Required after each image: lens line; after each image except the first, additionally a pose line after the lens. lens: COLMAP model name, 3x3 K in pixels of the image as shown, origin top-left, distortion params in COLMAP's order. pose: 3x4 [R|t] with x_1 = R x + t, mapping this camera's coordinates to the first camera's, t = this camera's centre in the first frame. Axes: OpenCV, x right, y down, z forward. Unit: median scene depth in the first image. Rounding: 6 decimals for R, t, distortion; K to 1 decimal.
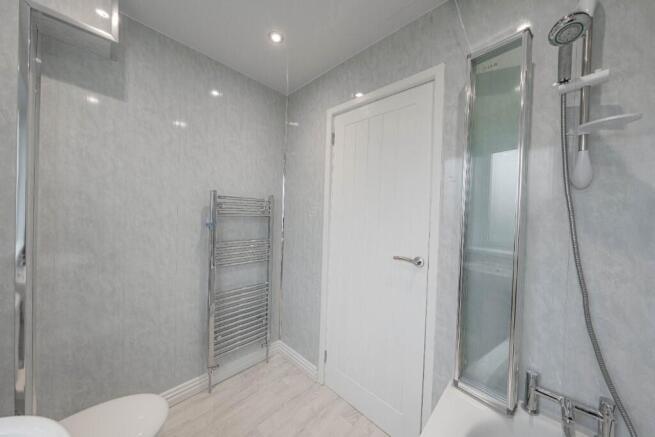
lens RADIAL K [[219.6, 0, 327.7], [0, 219.6, 215.9], [0, 0, 1]] dist [-0.000897, 0.000020]
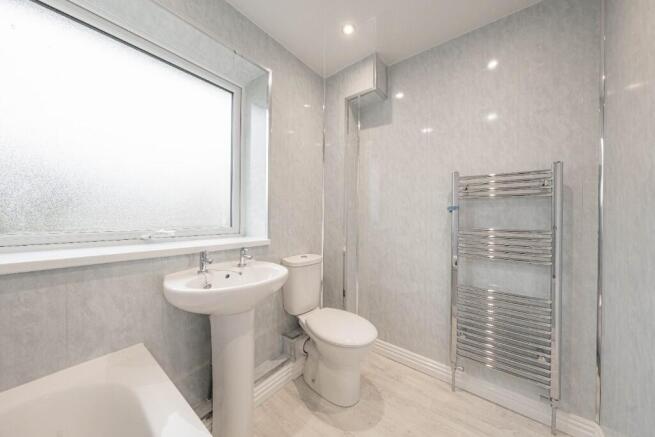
lens RADIAL K [[219.6, 0, 327.7], [0, 219.6, 215.9], [0, 0, 1]] dist [-0.000897, 0.000020]
pose [[0.096891, -0.036088, -0.994641, 0.350536], [-0.016475, 0.999147, -0.037857, 0.113563], [0.995159, 0.020054, 0.096213, 0.366506]]
